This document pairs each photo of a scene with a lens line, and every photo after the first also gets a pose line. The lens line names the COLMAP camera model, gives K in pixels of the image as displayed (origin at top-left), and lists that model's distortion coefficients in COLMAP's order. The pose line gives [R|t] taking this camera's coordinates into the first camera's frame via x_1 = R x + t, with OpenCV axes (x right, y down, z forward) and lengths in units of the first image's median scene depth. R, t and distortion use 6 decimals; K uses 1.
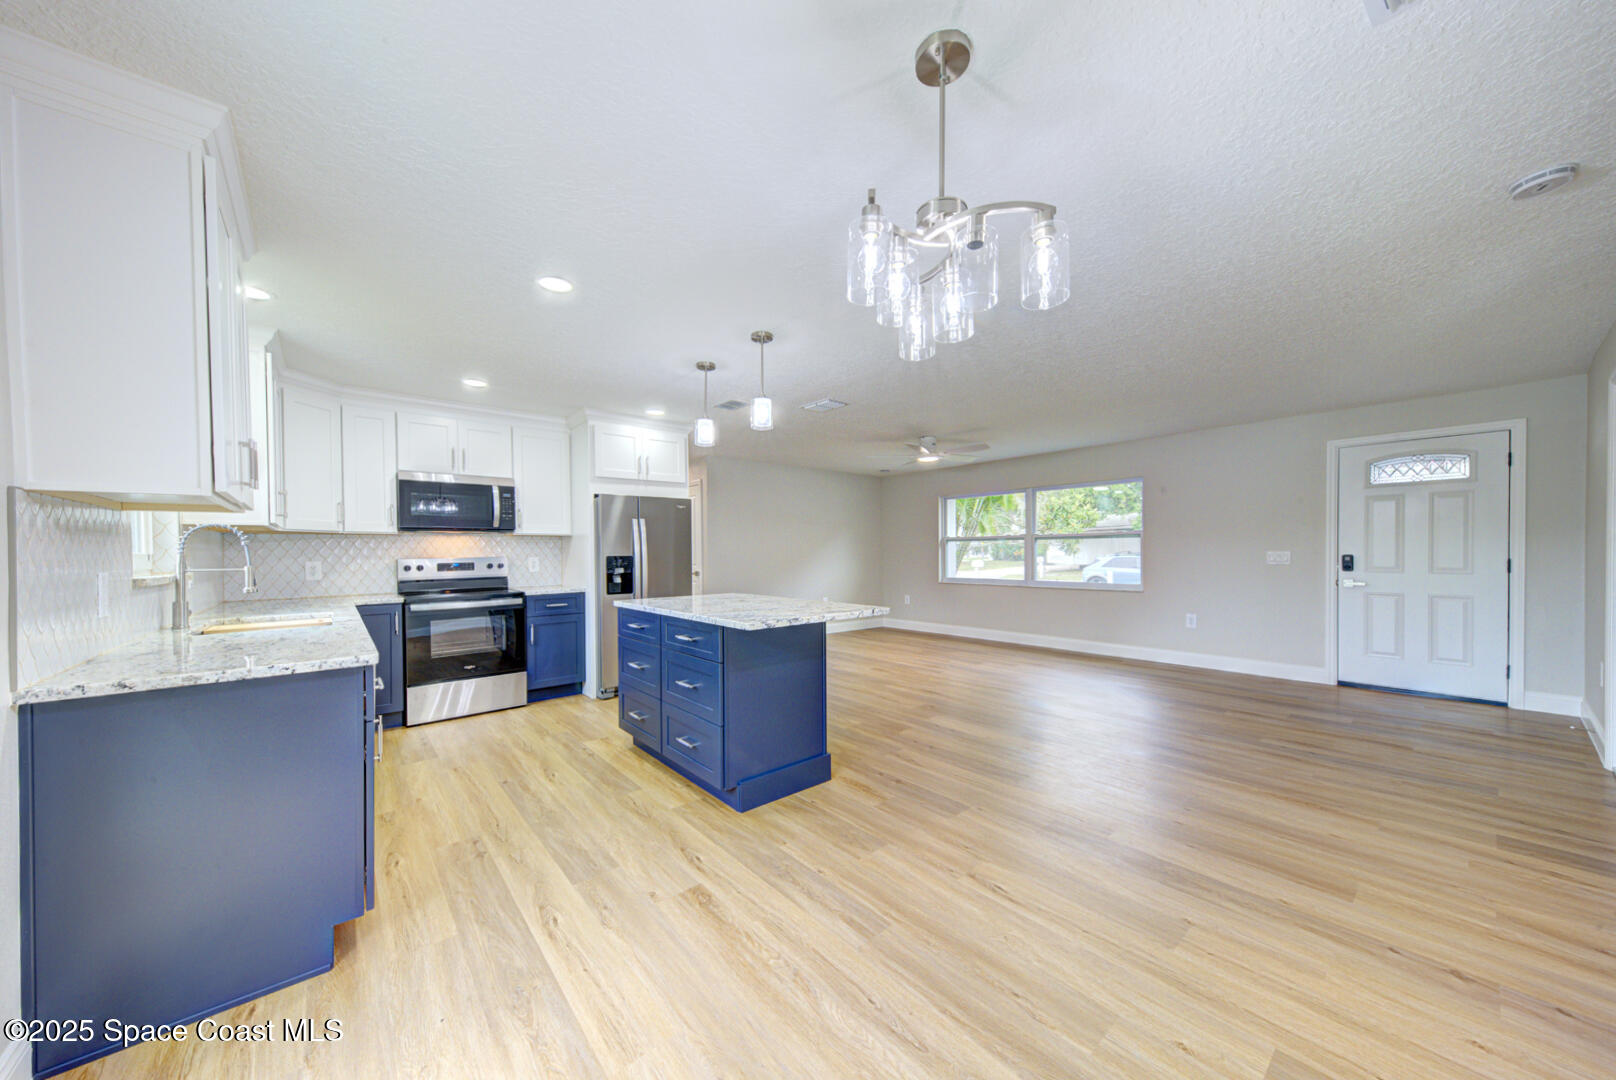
lens RADIAL K [[556.1, 0, 810.1], [0, 556.1, 555.4], [0, 0, 1]] dist [0.023371, -0.003235]
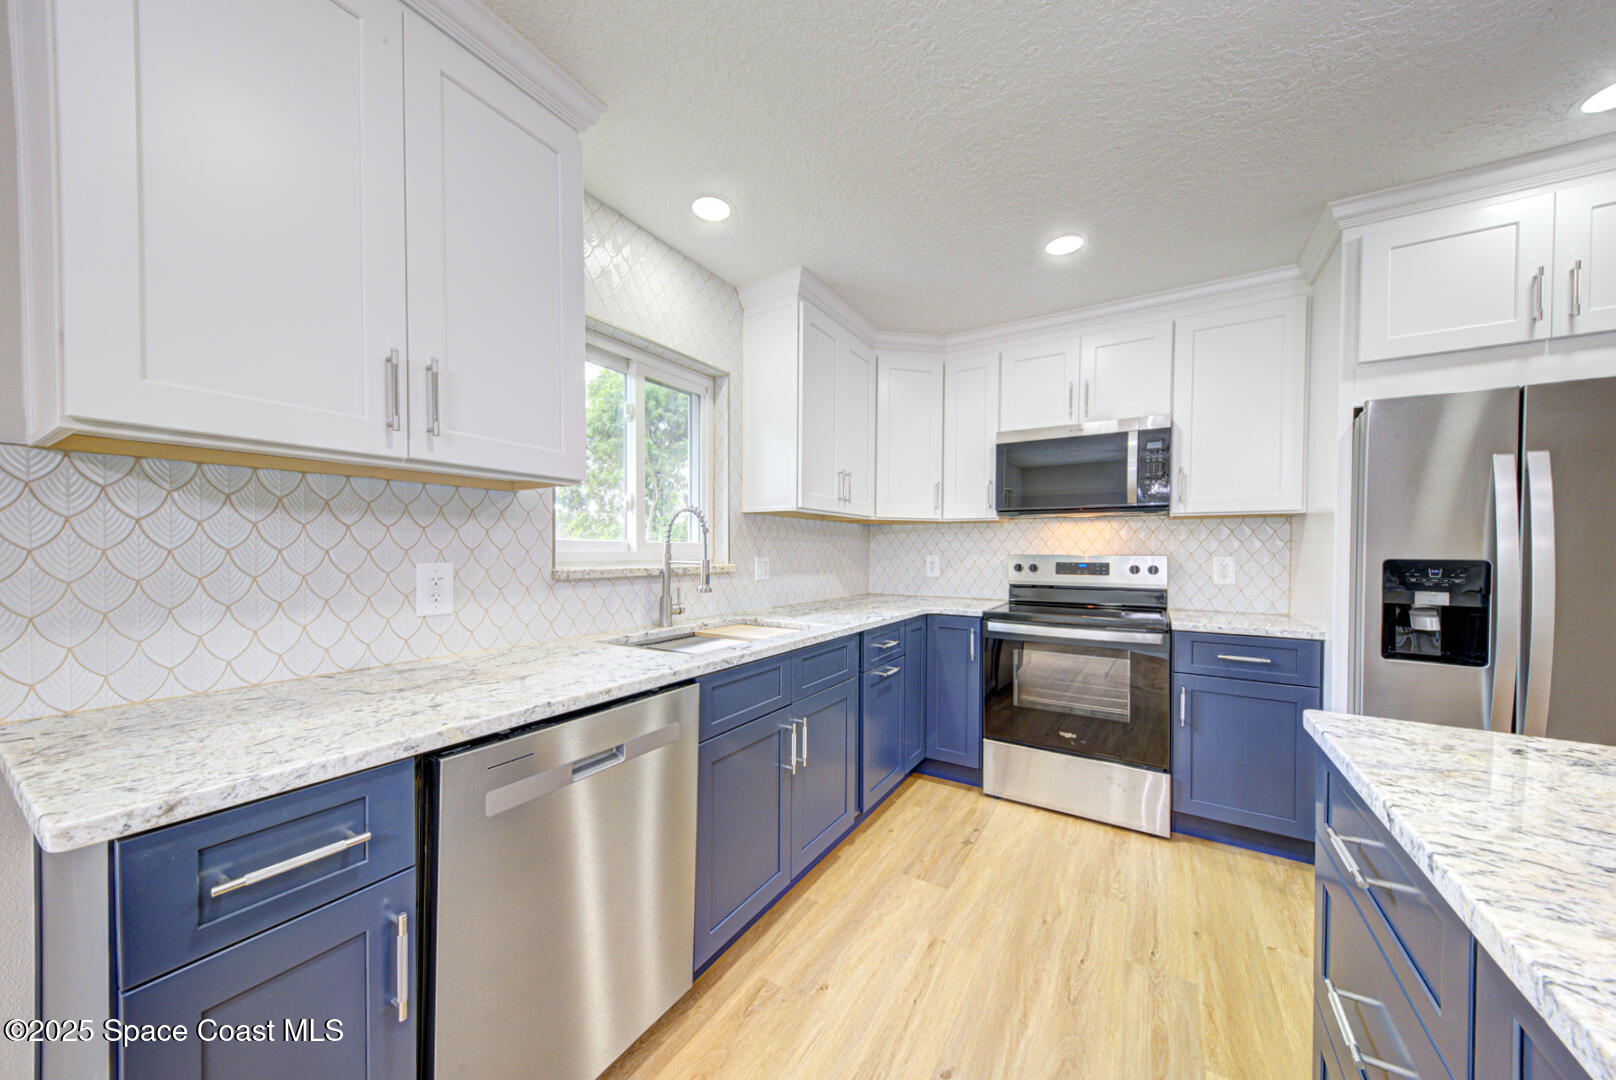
lens RADIAL K [[556.1, 0, 804.8], [0, 556.1, 554.8], [0, 0, 1]] dist [0.023371, -0.003235]
pose [[0.306012, 0.022645, -0.951758, -0.127486], [-0.017312, 0.999684, 0.018219, -0.002211], [0.951870, 0.010902, 0.306308, 0.566726]]
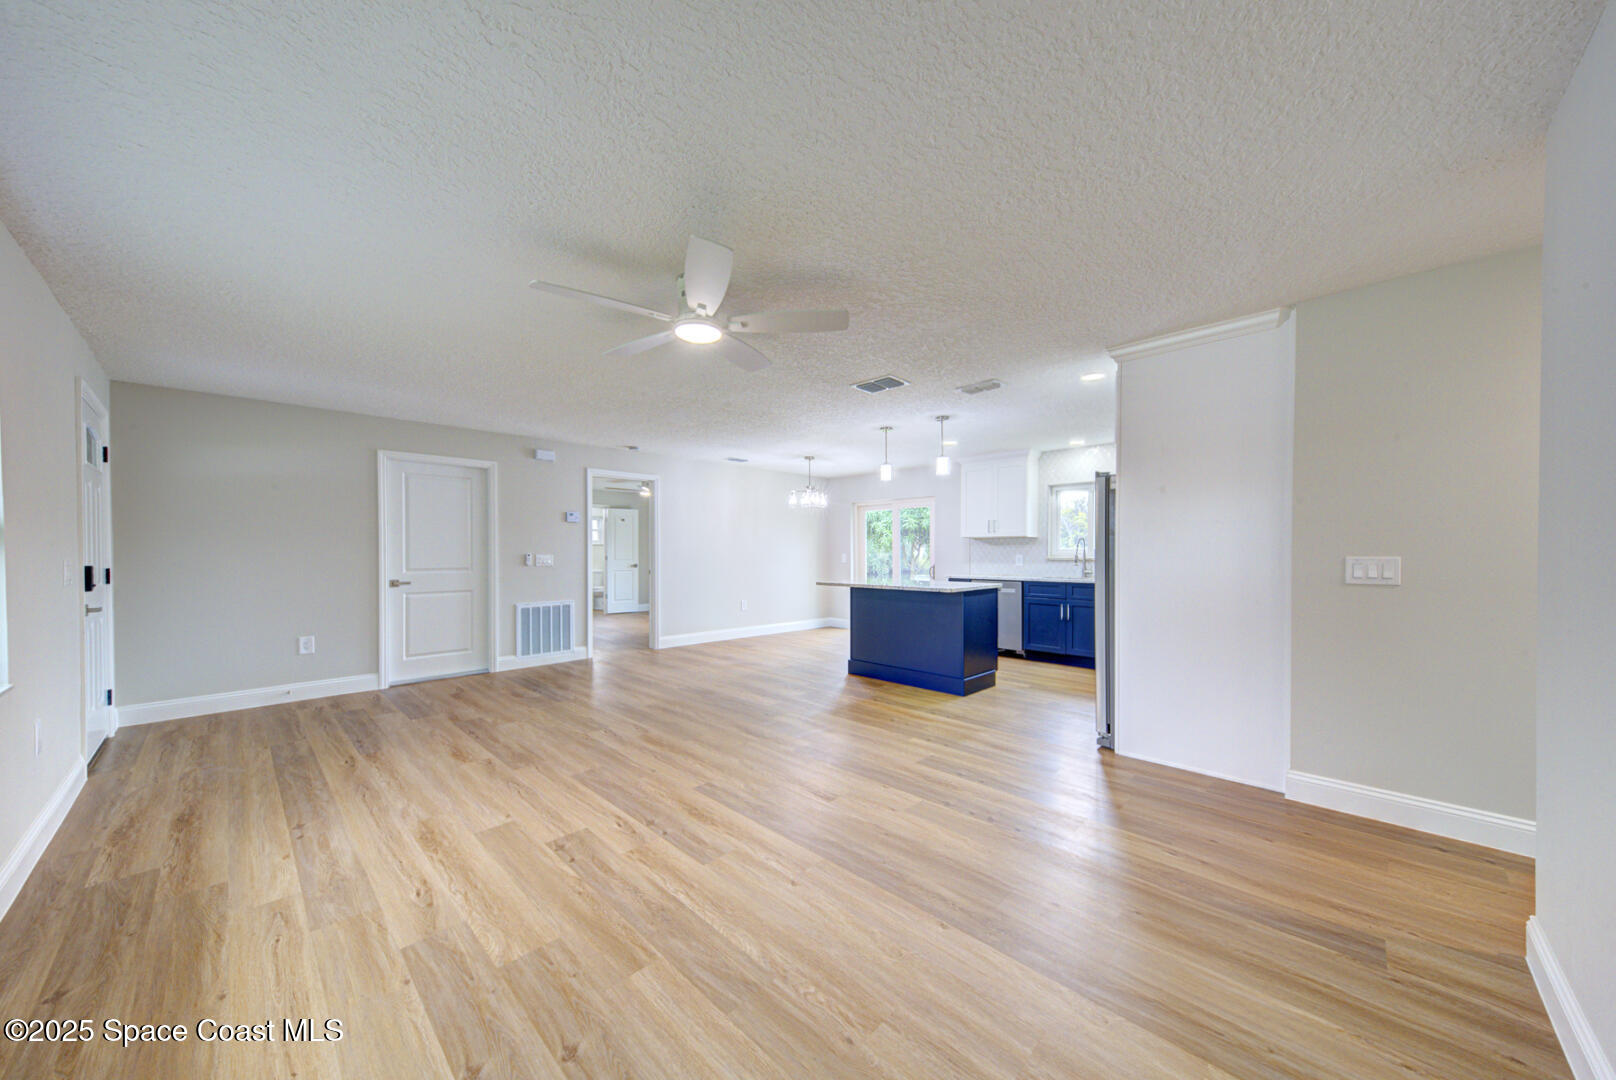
lens RADIAL K [[556.1, 0, 809.2], [0, 556.1, 550.6], [0, 0, 1]] dist [0.023371, -0.003235]
pose [[-0.995504, 0.010580, -0.094128, 0.249510], [0.009756, 0.999910, 0.009216, -0.020862], [0.094217, 0.008256, -0.995517, 2.095876]]
